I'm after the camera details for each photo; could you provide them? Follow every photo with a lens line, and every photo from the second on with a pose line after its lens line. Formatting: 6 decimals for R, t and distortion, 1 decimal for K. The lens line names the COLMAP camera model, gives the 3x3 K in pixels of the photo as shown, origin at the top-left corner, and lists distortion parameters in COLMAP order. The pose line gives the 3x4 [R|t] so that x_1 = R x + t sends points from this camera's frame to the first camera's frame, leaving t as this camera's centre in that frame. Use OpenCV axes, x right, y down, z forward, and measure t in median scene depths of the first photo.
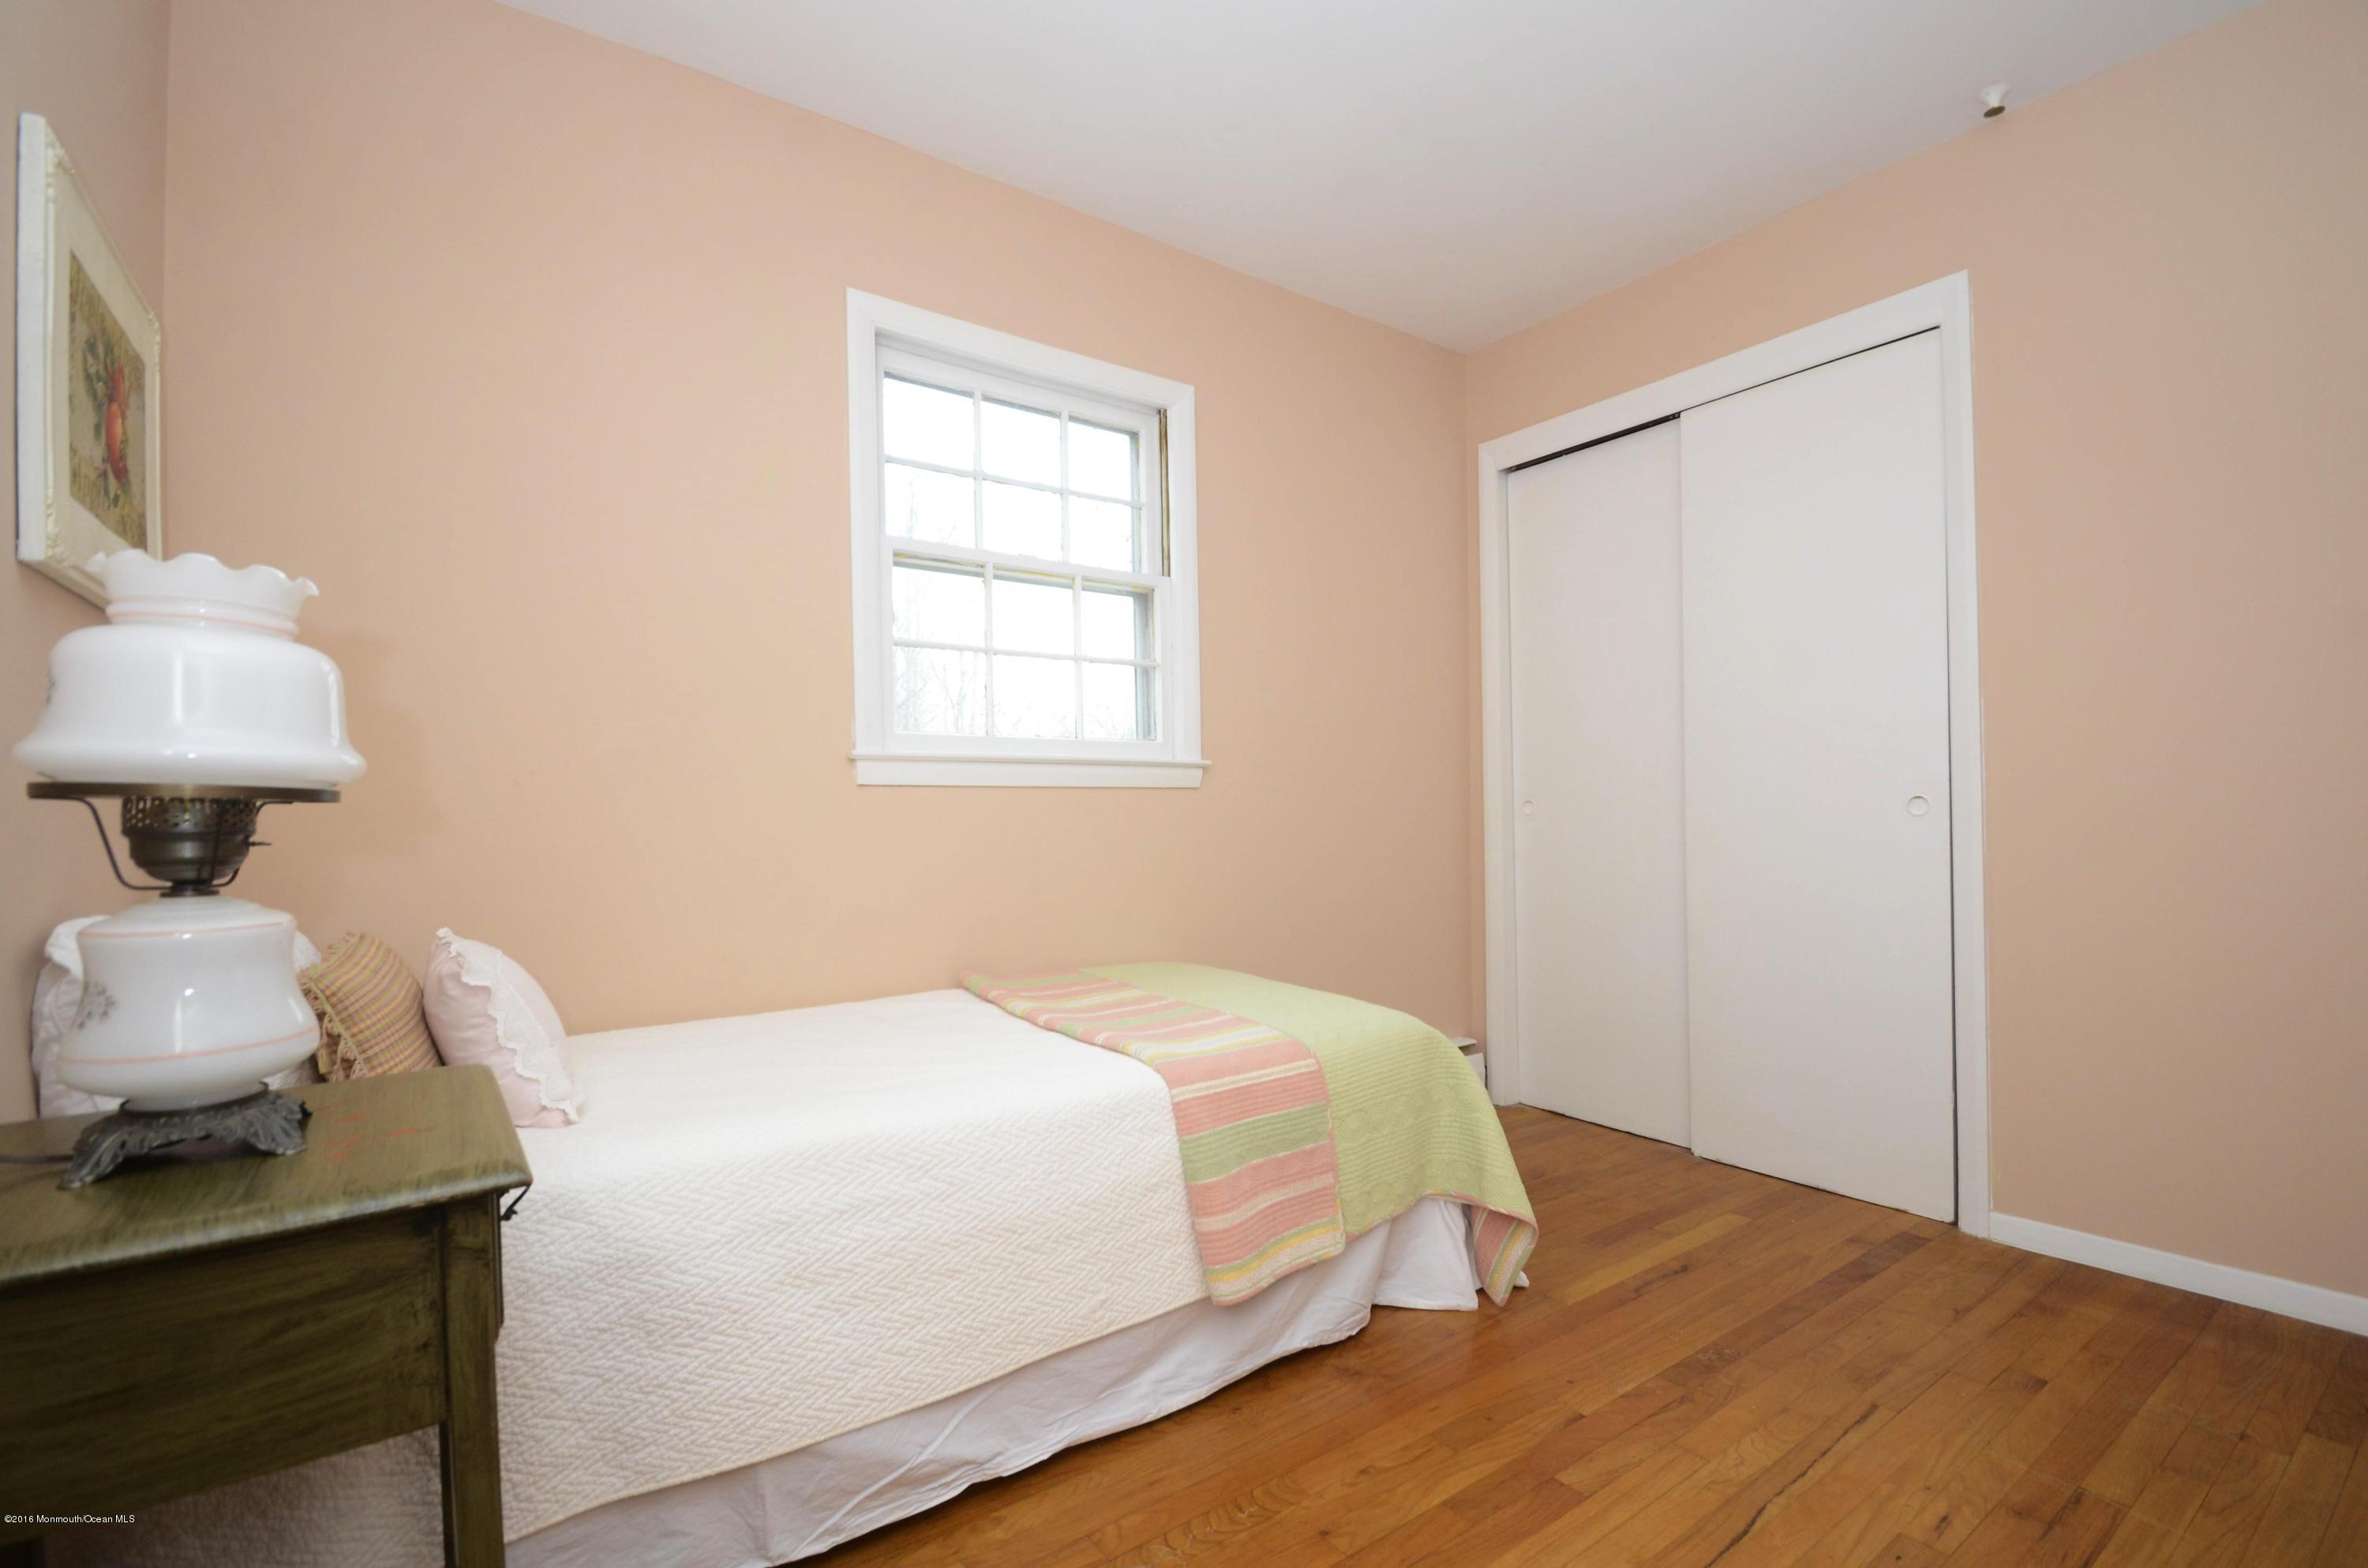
lens RADIAL K [[1047.9, 0, 1184.0], [0, 1047.9, 784.0], [0, 0, 1]] dist [-0.000240, -0.000300]
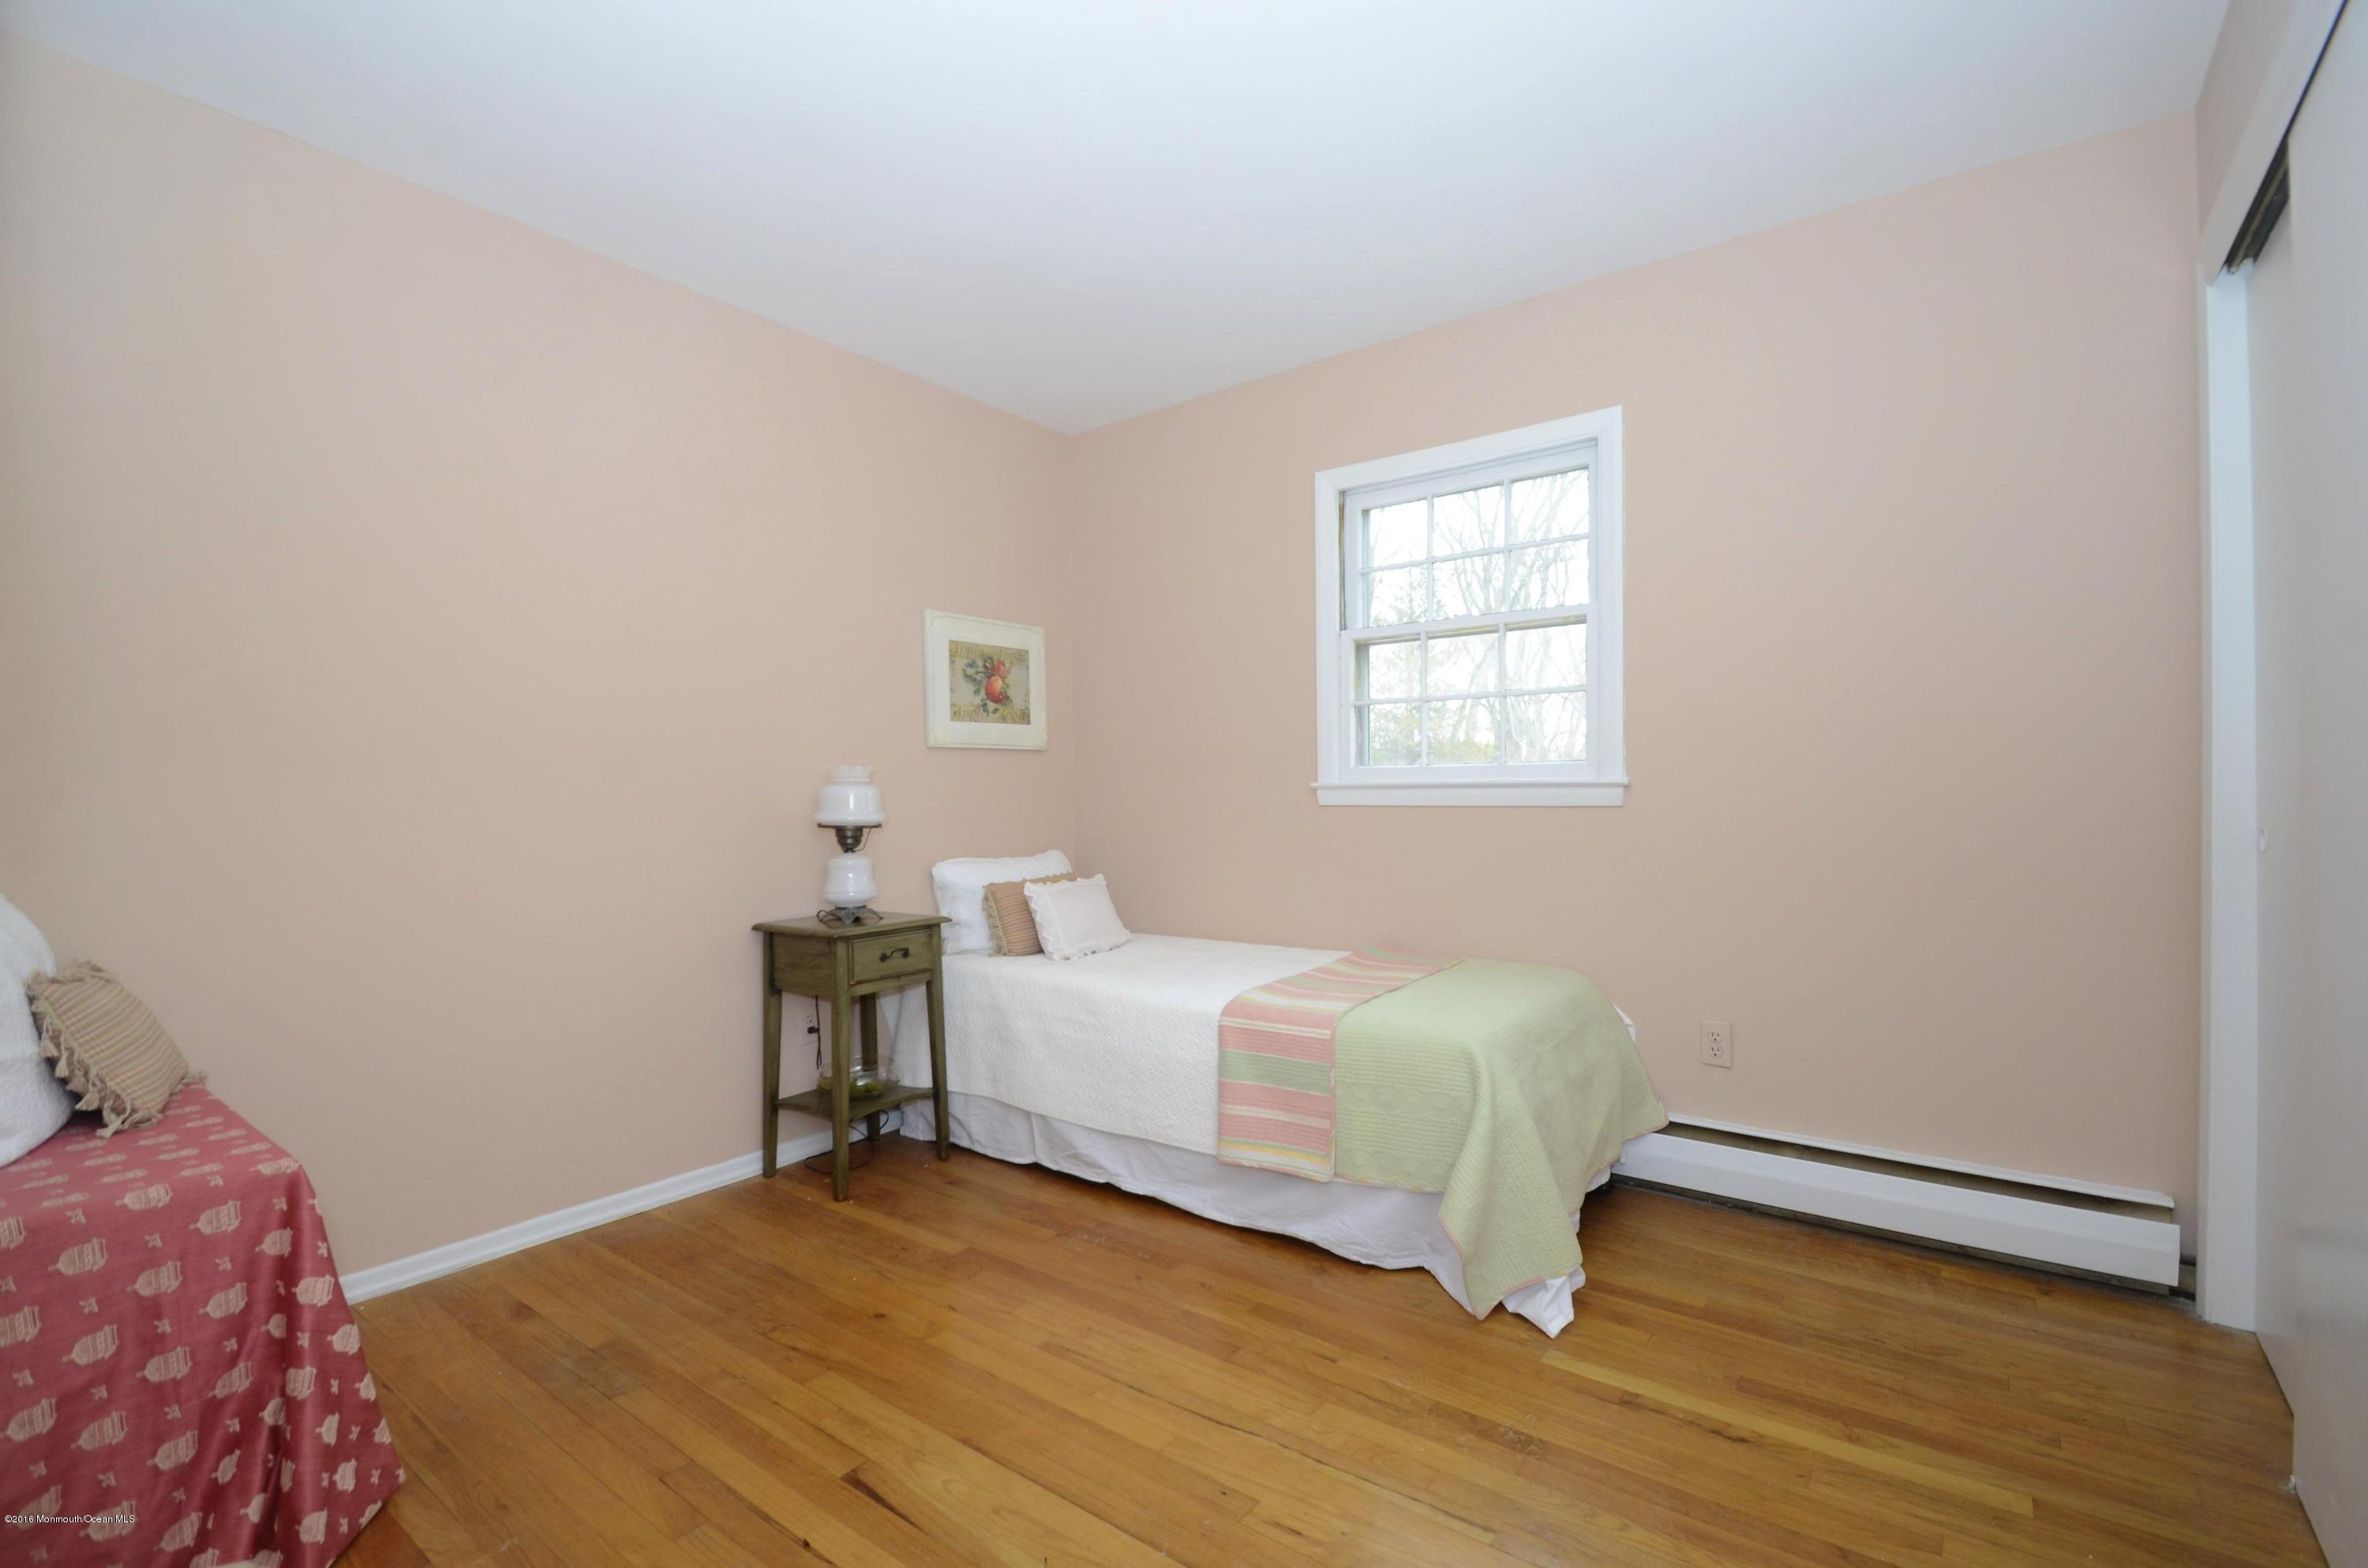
lens RADIAL K [[1084.0, 0, 1187.8], [0, 1084.0, 776.2], [0, 0, 1]] dist [-0.001316, -0.000414]
pose [[0.283504, -0.009143, -0.958928, 1.491473], [0.030803, 0.999525, -0.000423, -0.062133], [0.958476, -0.029418, 0.283651, 0.505318]]
